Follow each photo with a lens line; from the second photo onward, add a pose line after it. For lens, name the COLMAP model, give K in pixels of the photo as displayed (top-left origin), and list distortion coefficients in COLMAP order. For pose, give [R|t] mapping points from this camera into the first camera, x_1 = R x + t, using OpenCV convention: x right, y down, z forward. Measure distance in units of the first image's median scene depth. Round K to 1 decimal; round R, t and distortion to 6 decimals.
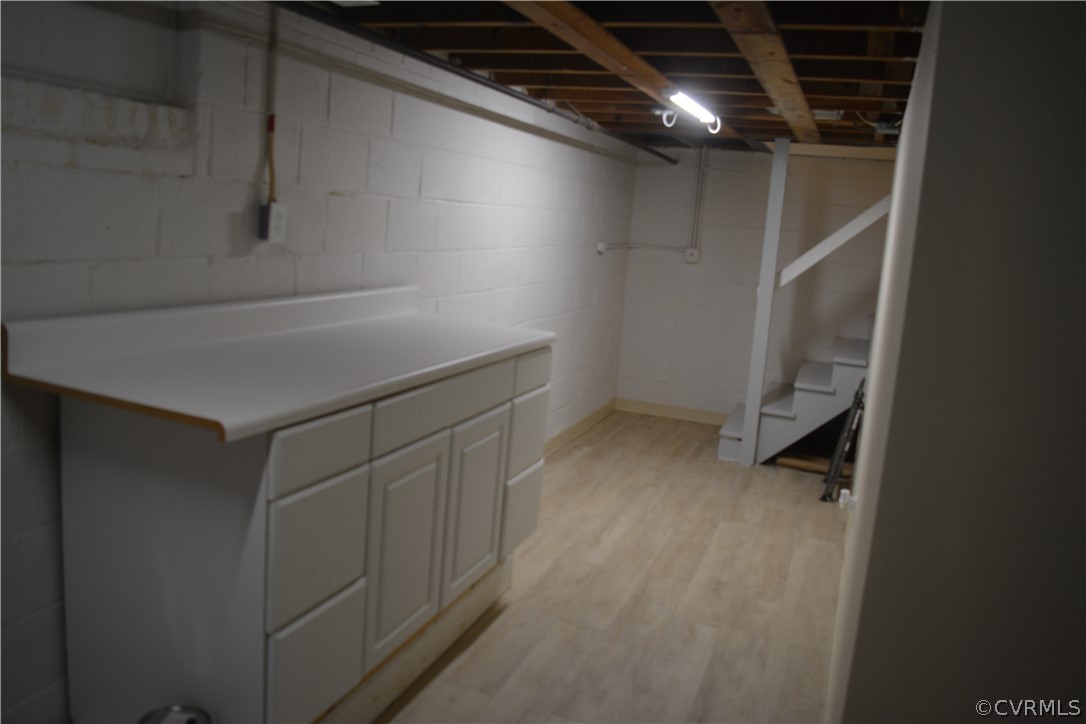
lens RADIAL K [[860.9, 0, 549.4], [0, 860.9, 349.8], [0, 0, 1]] dist [-0.080700, 0.013035]
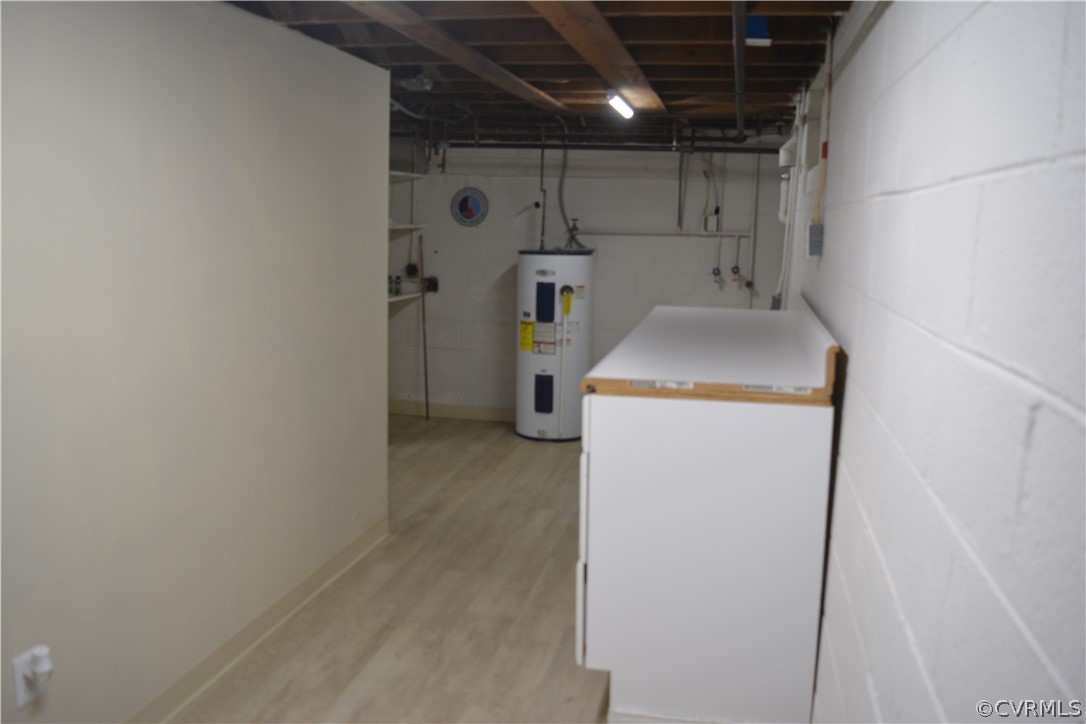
lens RADIAL K [[860.9, 0, 549.4], [0, 860.9, 349.8], [0, 0, 1]] dist [-0.080700, 0.013035]
pose [[-0.984764, -0.085459, -0.151449, 0.150222], [-0.127057, 0.948216, 0.291107, -0.254645], [0.118729, 0.305915, -0.944627, 1.785040]]
